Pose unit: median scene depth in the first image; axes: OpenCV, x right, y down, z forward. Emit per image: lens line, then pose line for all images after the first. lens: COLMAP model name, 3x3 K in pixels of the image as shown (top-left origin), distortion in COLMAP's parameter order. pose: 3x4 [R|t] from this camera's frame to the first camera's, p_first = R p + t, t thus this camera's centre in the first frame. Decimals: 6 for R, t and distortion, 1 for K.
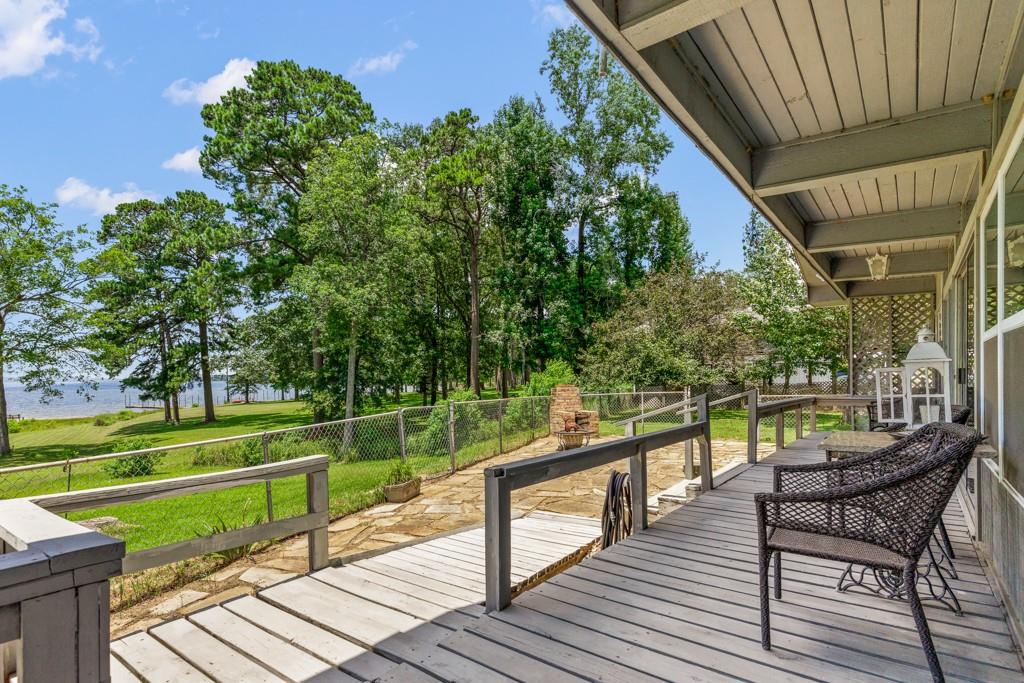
lens RADIAL K [[506.3, 0, 508.5], [0, 506.3, 379.4], [0, 0, 1]] dist [0.003112, 0.000422]
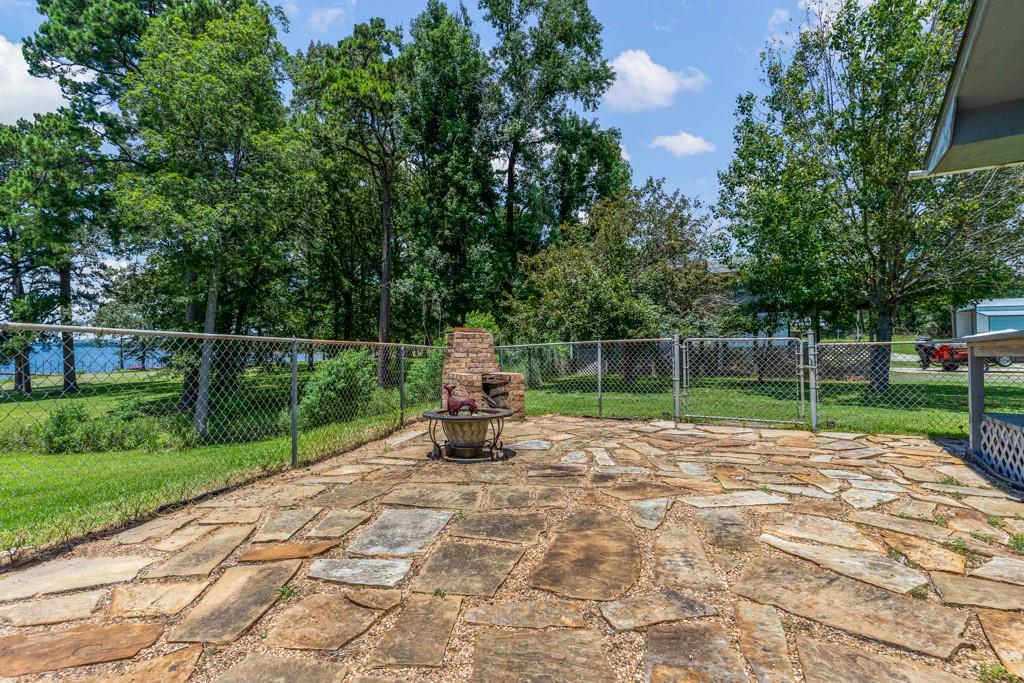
lens RADIAL K [[512.0, 0, 512.6], [0, 512.0, 326.0], [0, 0, 1]] dist [-0.003836, -0.000312]
pose [[0.990072, 0.018126, 0.139389, 0.031439], [-0.012147, 0.998974, -0.043626, 0.013300], [-0.140037, 0.041500, 0.989276, 0.162547]]
